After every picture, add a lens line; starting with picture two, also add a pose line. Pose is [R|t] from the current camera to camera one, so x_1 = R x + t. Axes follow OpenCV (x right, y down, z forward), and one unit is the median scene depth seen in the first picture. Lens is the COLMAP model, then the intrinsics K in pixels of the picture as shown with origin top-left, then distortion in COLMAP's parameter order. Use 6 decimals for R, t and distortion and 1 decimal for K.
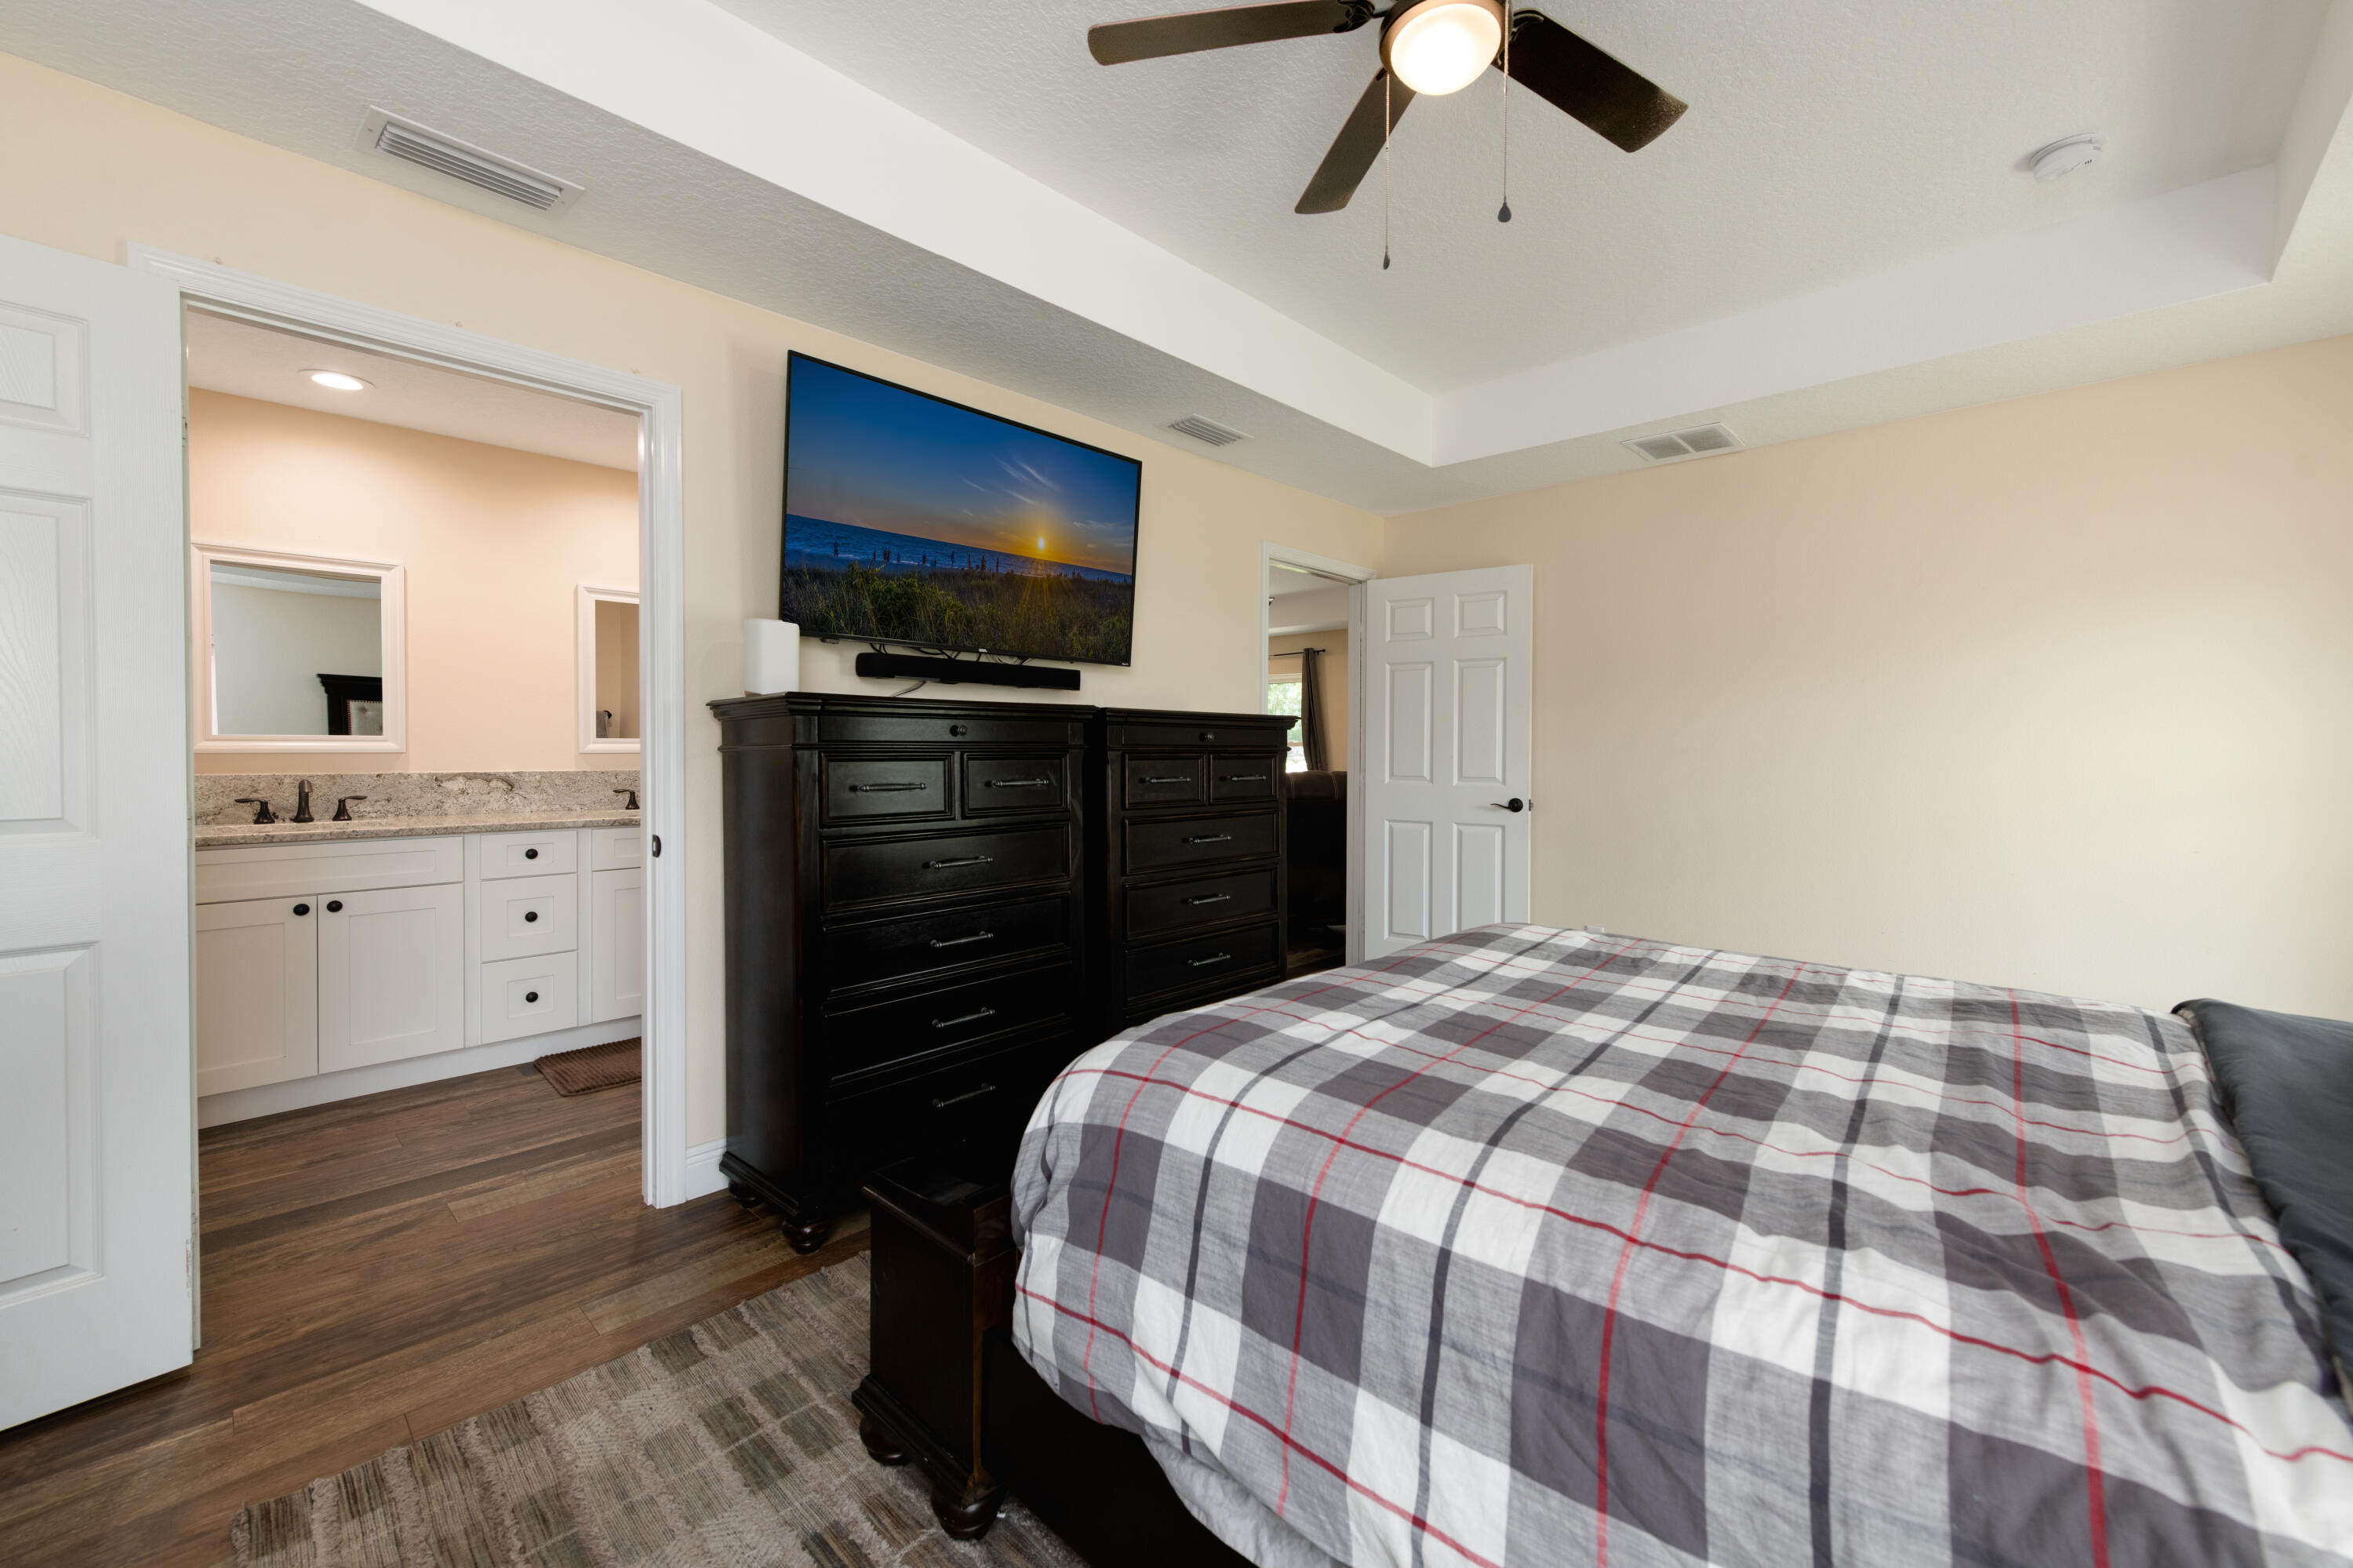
lens RADIAL K [[941.3, 0, 1141.6], [0, 941.3, 758.8], [0, 0, 1]] dist [0.008351, -0.000100]
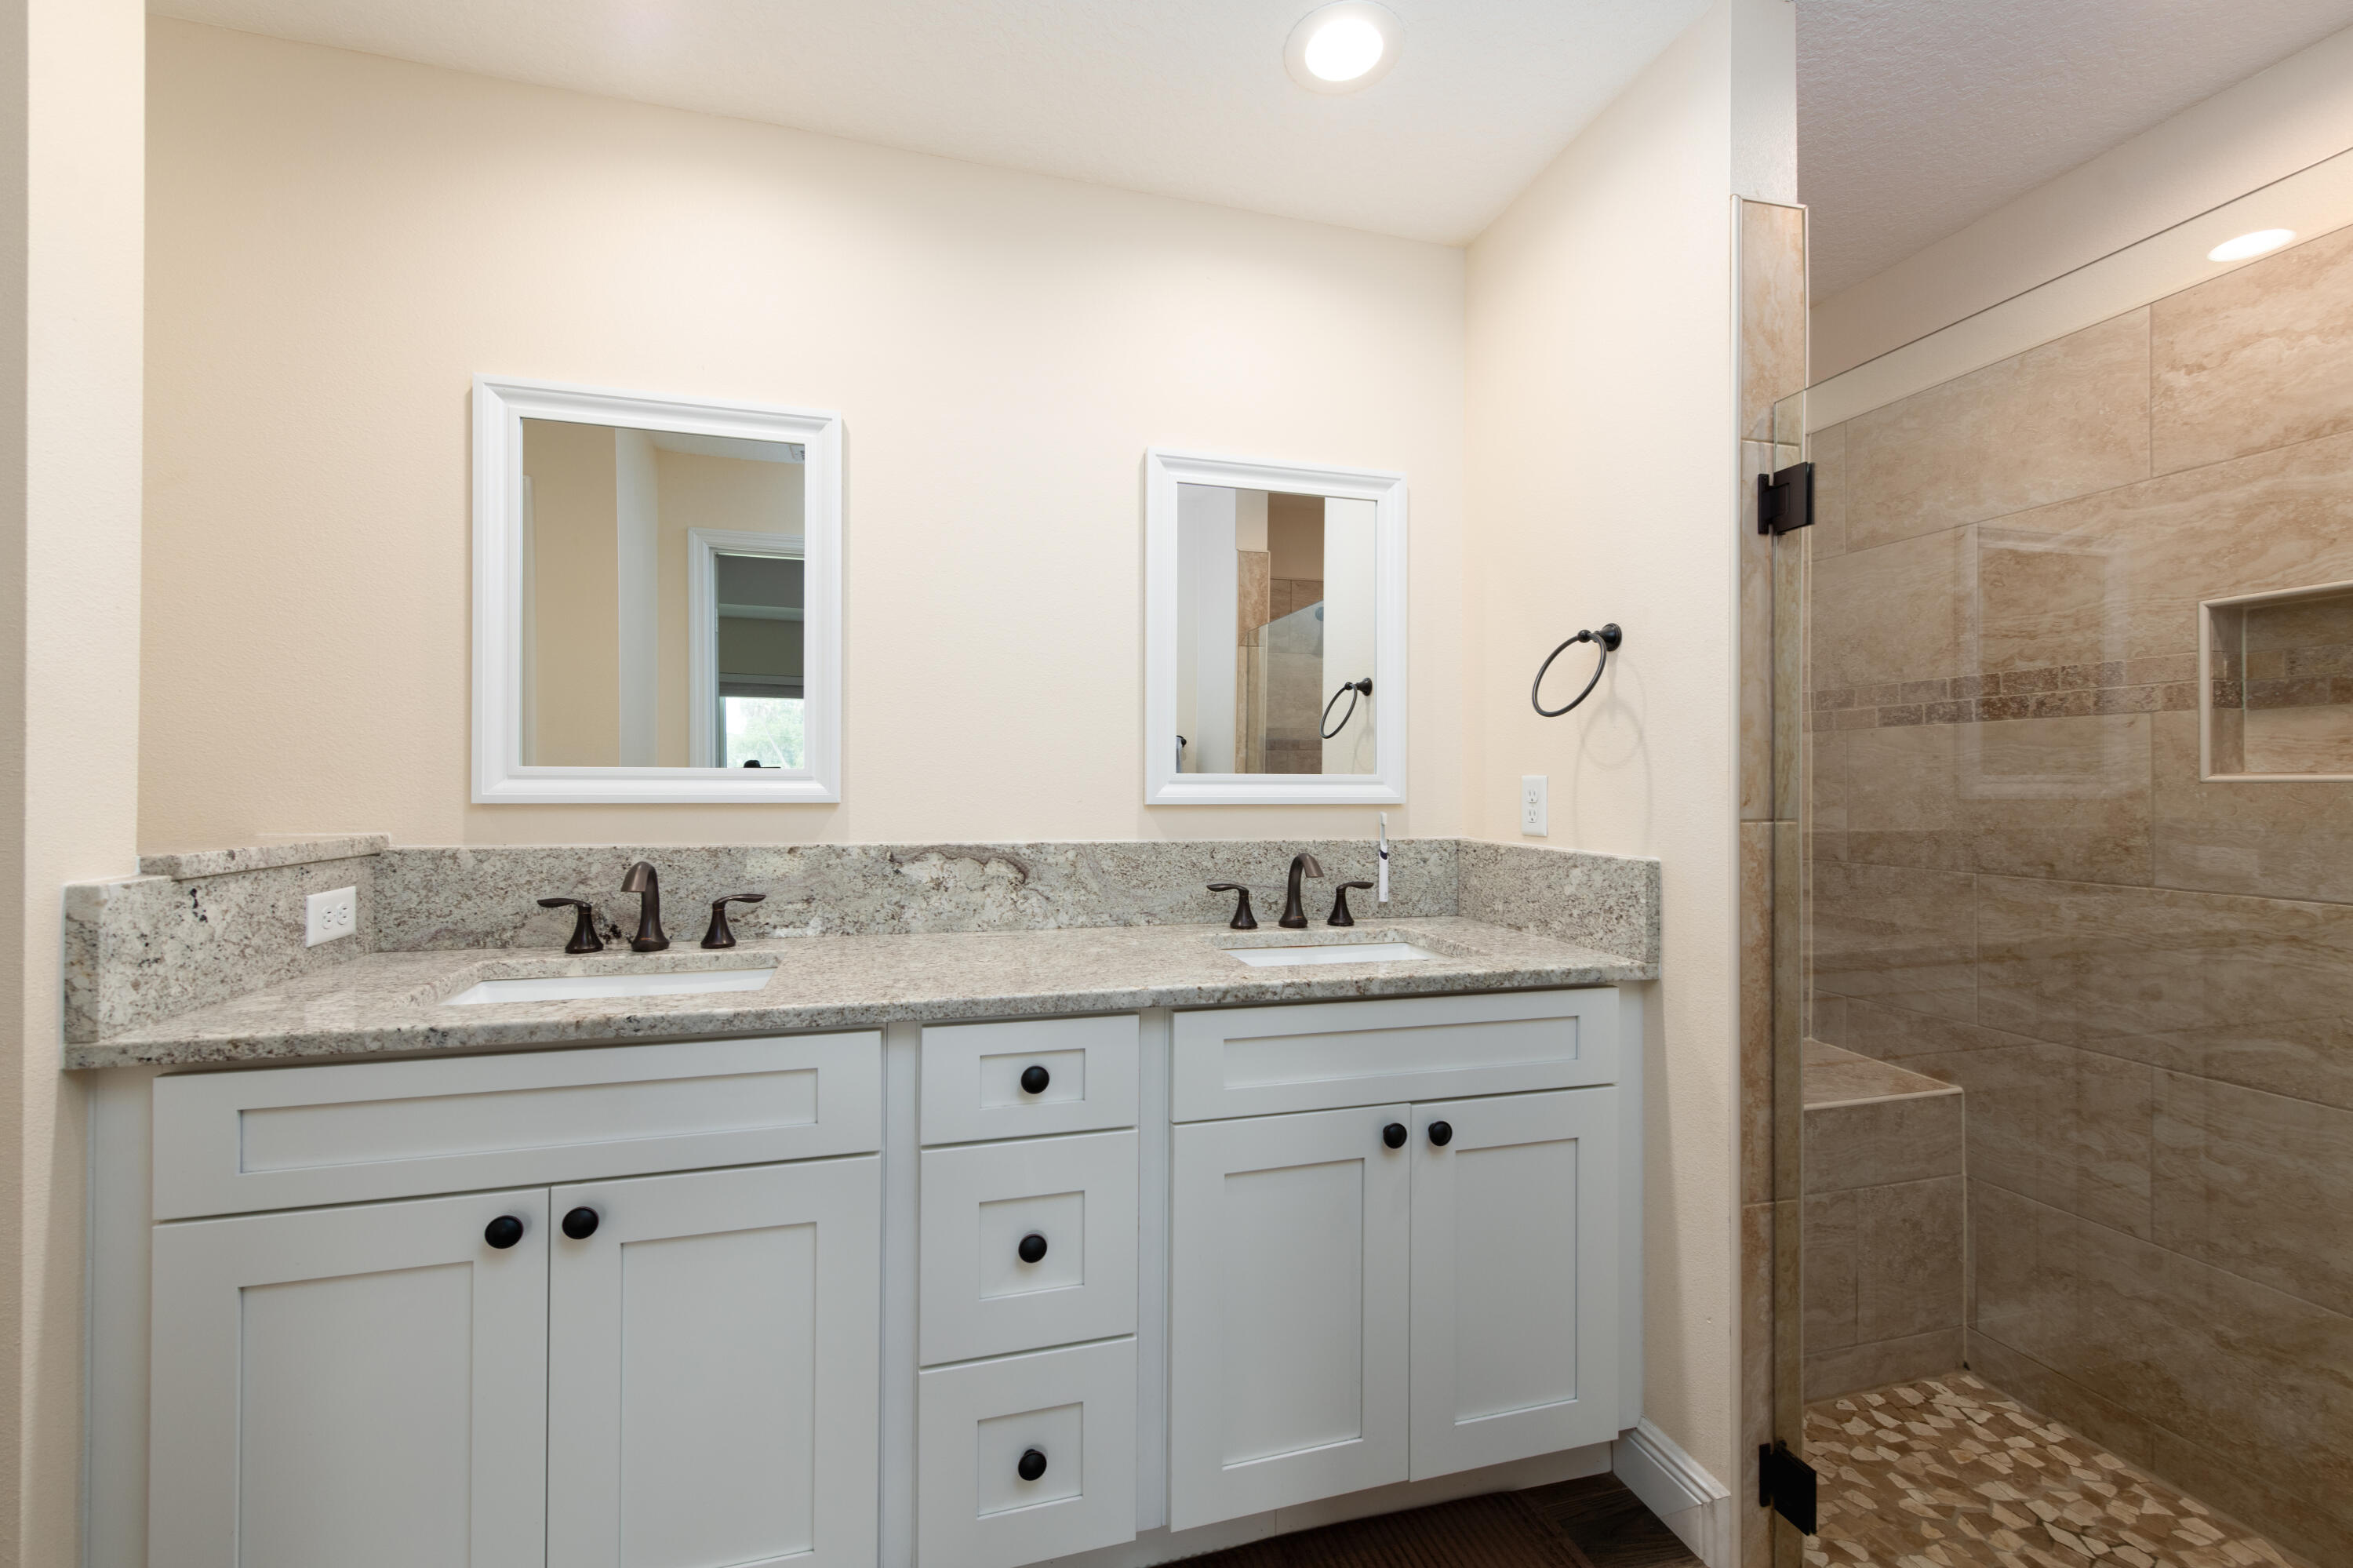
lens RADIAL K [[941.3, 0, 1166.6], [0, 941.3, 779.0], [0, 0, 1]] dist [0.008351, -0.000100]
pose [[0.870186, -0.001255, -0.492722, -0.393362], [-0.008718, 0.999801, -0.017944, -0.011713], [0.492647, 0.019910, 0.870002, 0.660347]]
